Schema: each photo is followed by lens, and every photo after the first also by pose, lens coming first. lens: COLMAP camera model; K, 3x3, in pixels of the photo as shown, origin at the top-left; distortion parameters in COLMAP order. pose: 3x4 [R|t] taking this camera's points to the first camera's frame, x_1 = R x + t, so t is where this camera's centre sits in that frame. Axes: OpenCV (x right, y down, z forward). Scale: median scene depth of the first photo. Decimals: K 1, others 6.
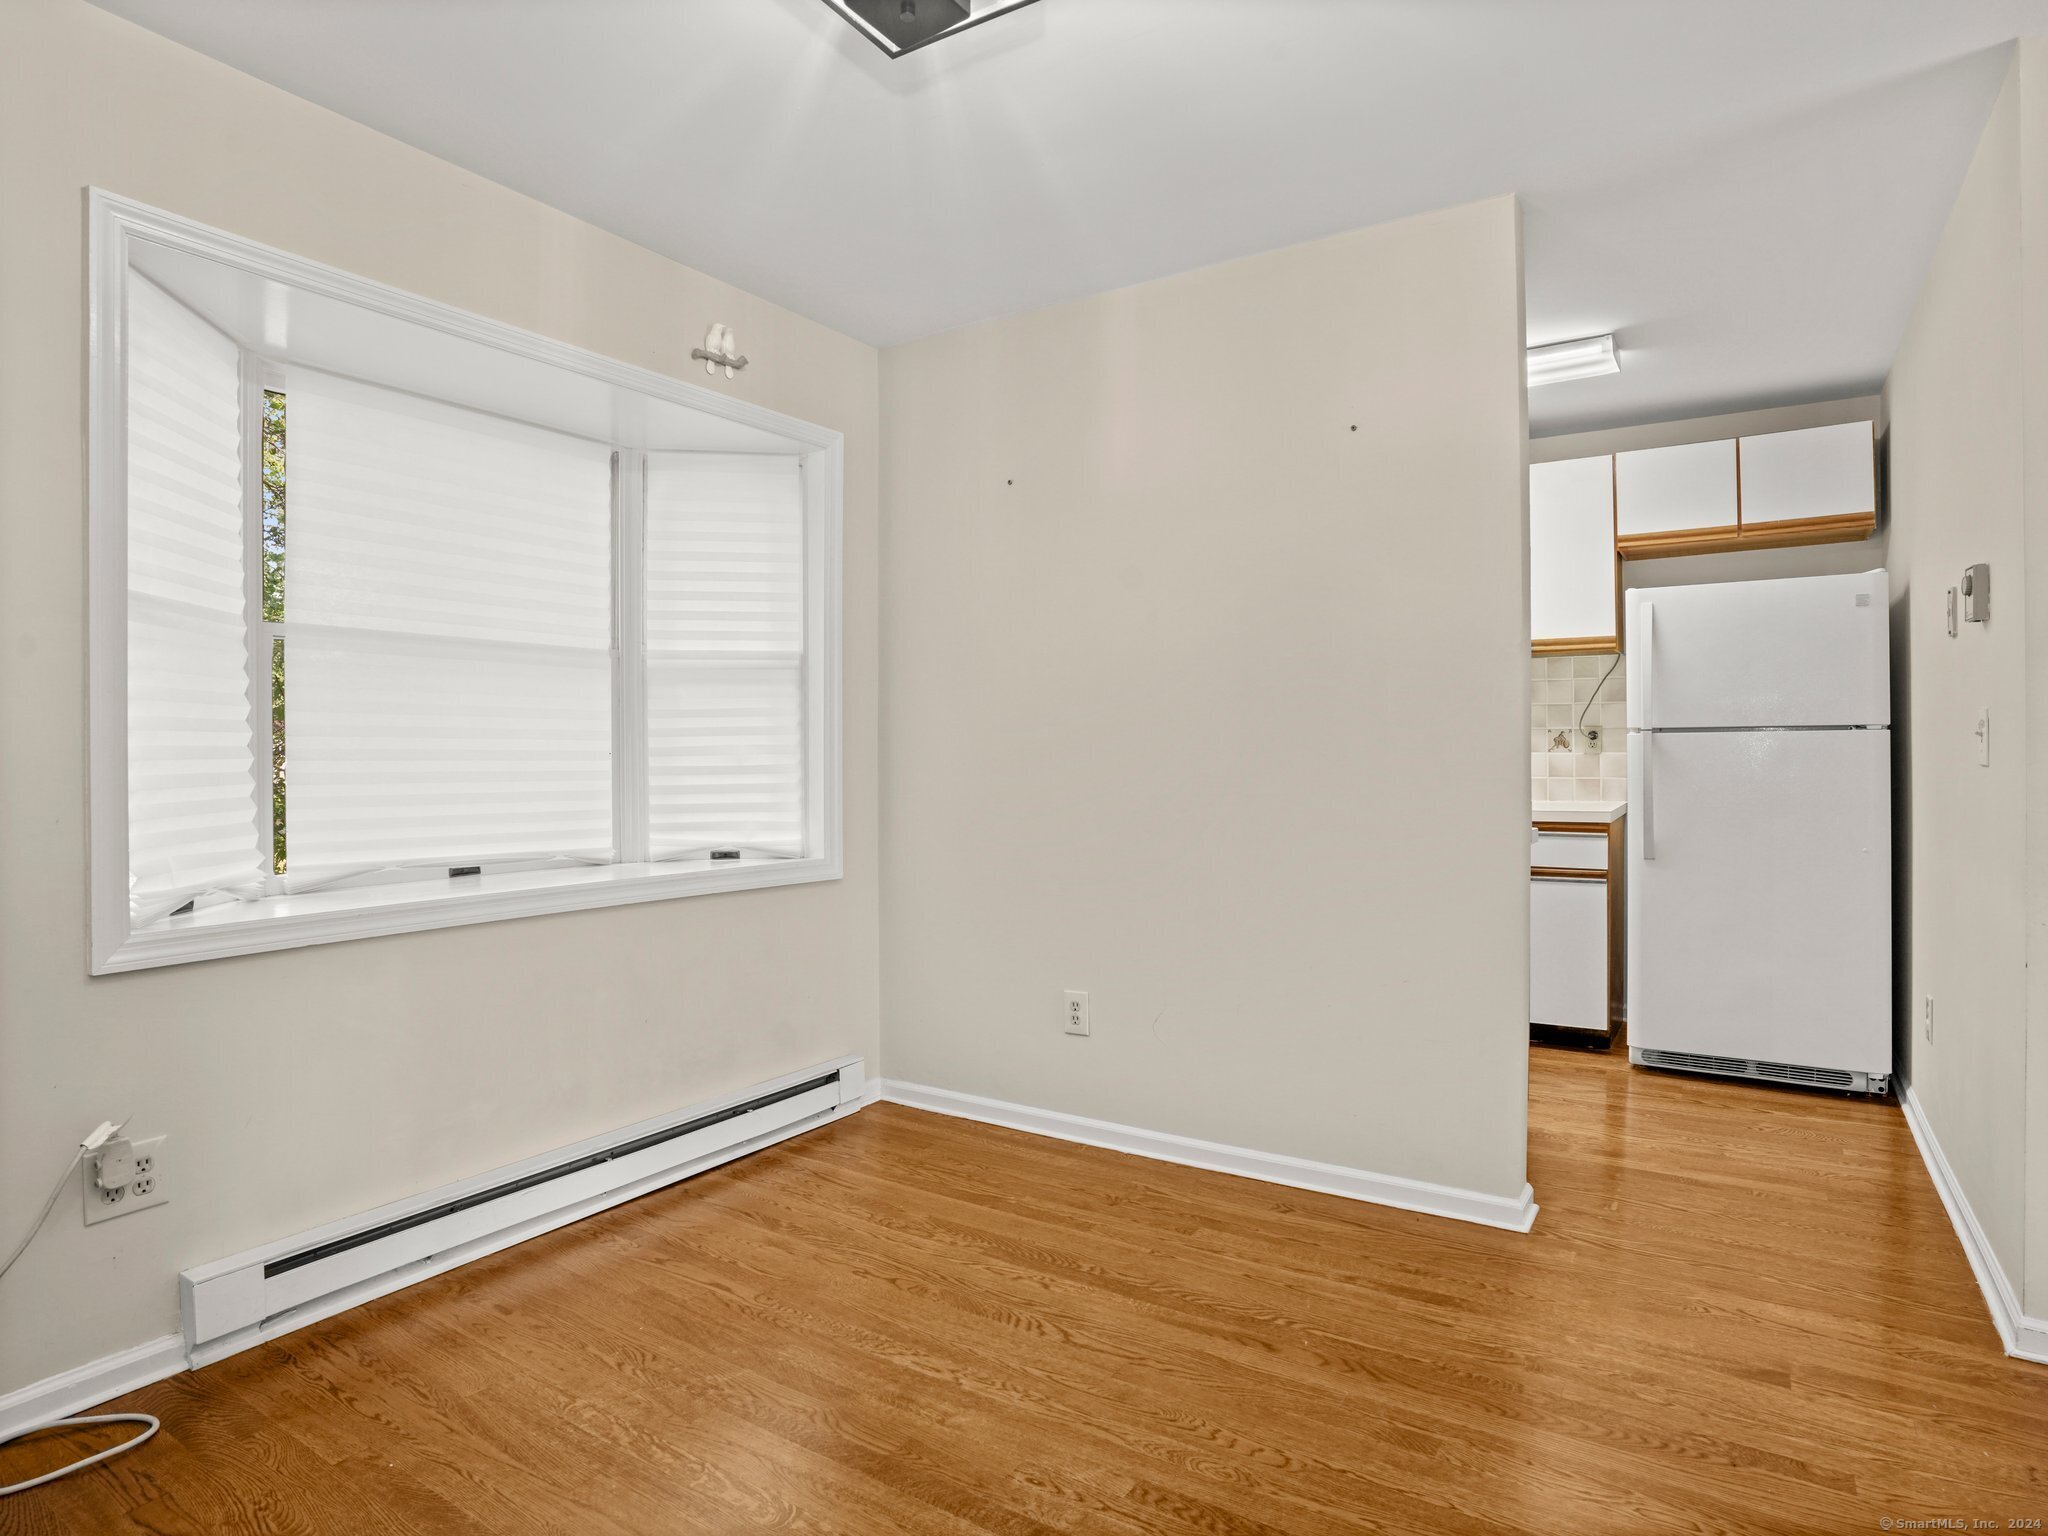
lens RADIAL K [[1136.2, 0, 1029.7], [0, 1136.2, 788.7], [0, 0, 1]] dist [-0.085591, 0.044102]
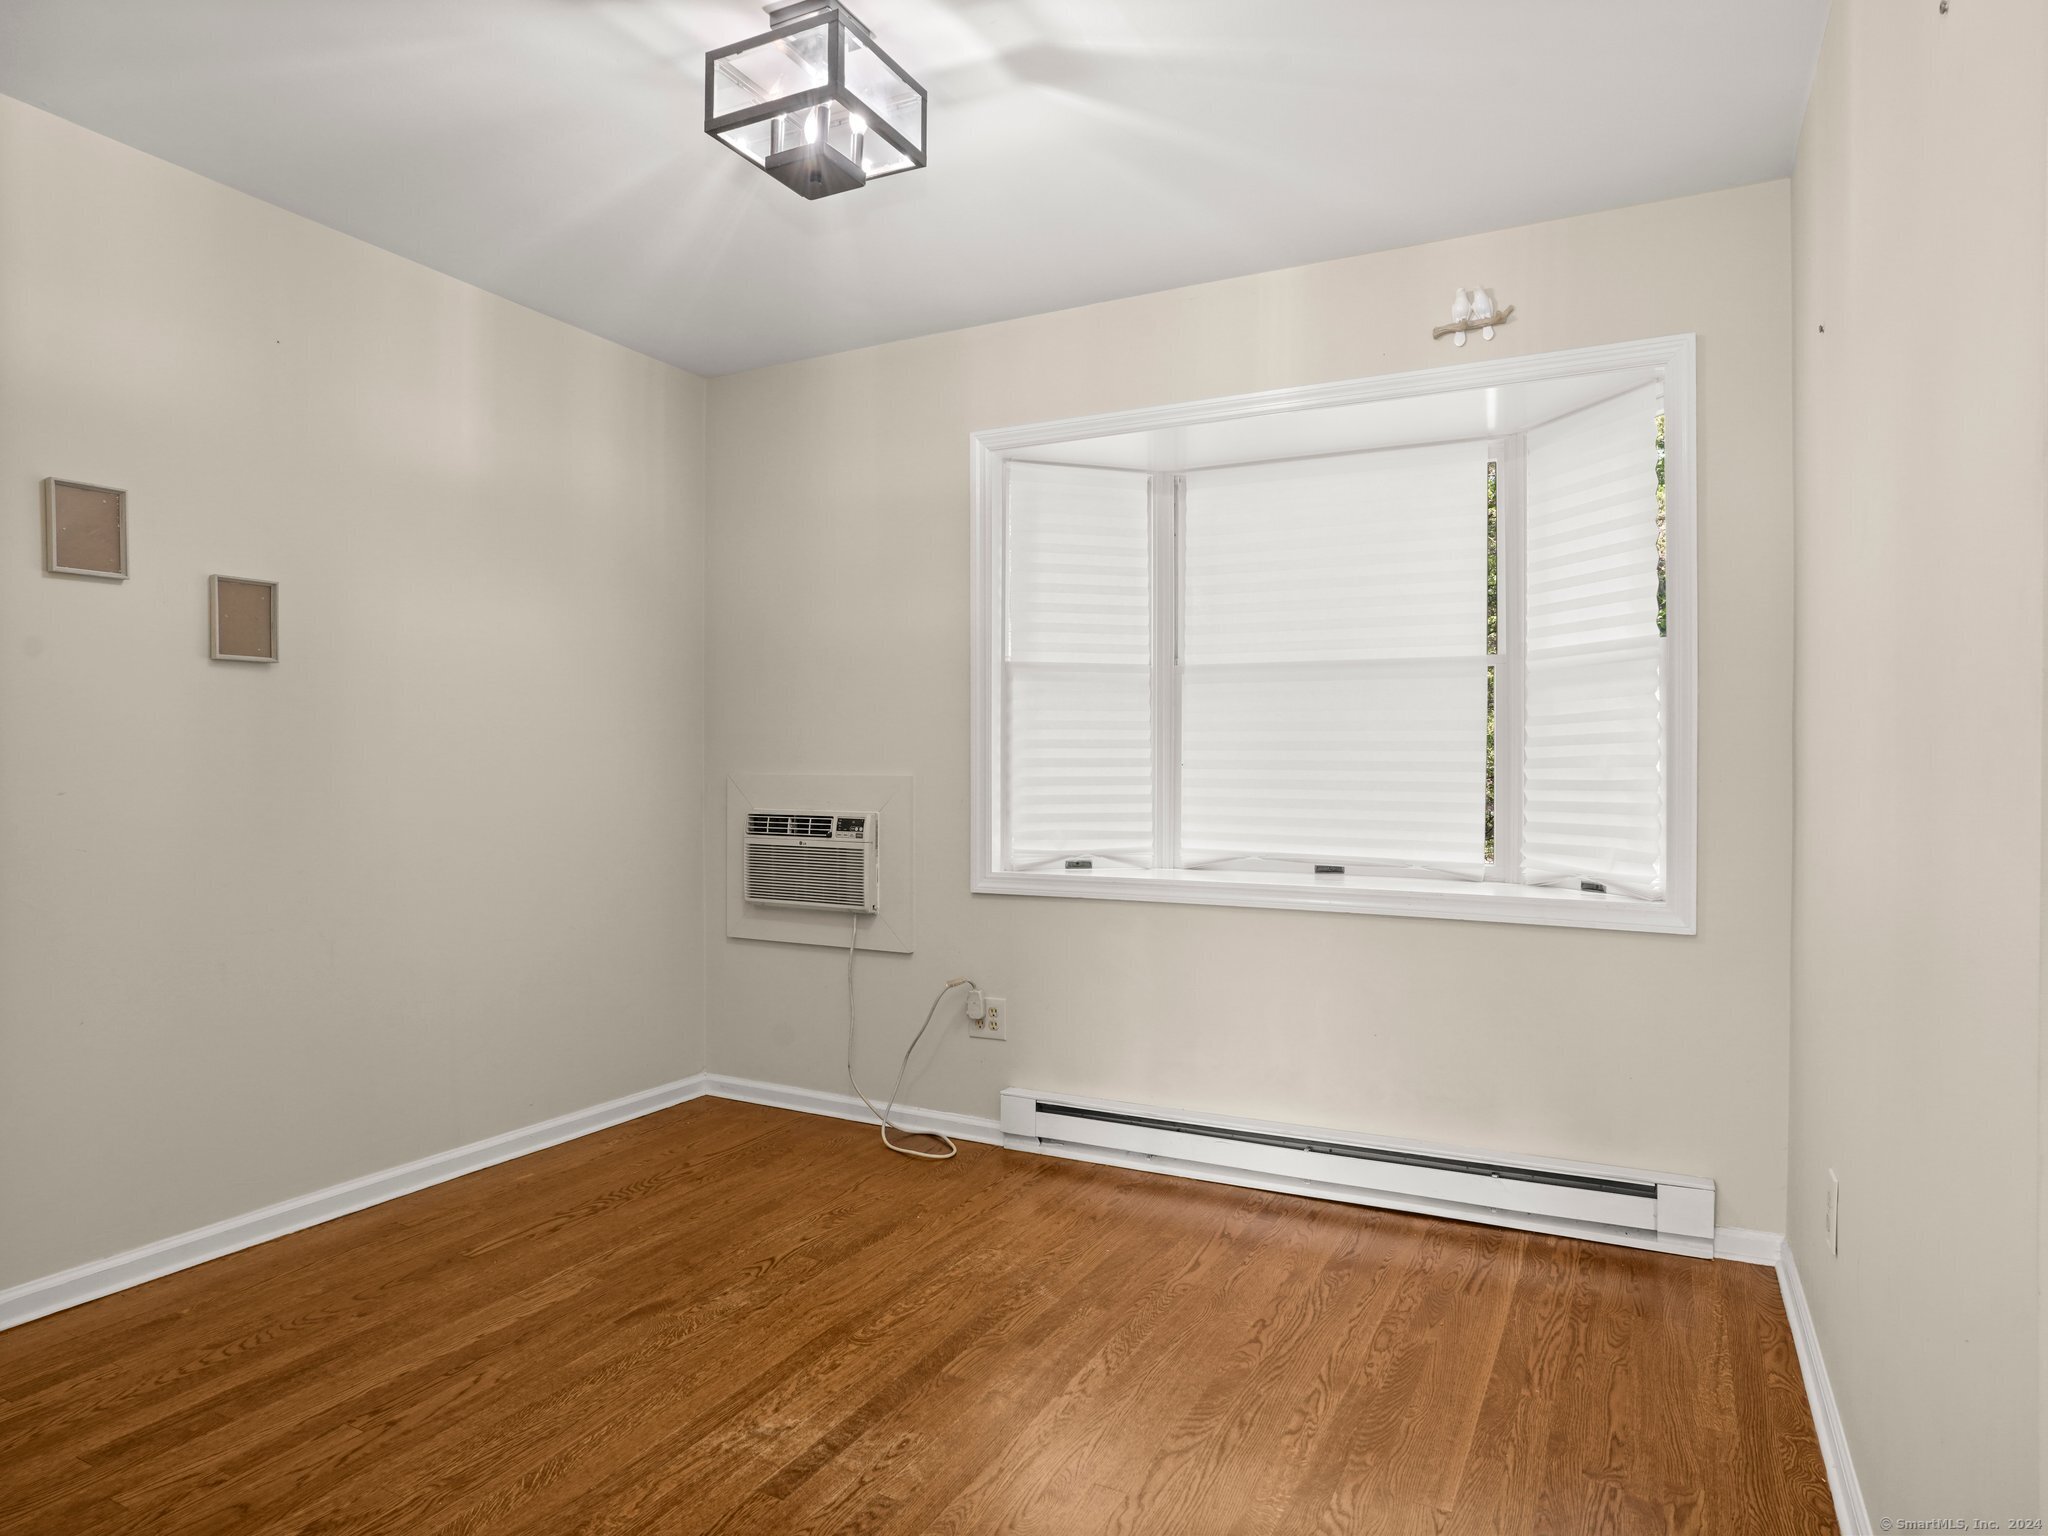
lens RADIAL K [[1209.5, 0, 1023.6], [0, 1209.5, 801.9], [0, 0, 1]] dist [-0.072152, 0.046915]
pose [[0.088339, 0.031275, -0.995599, 0.678953], [-0.032737, 0.999058, 0.028478, -0.018258], [0.995552, 0.030078, 0.089279, 0.591811]]
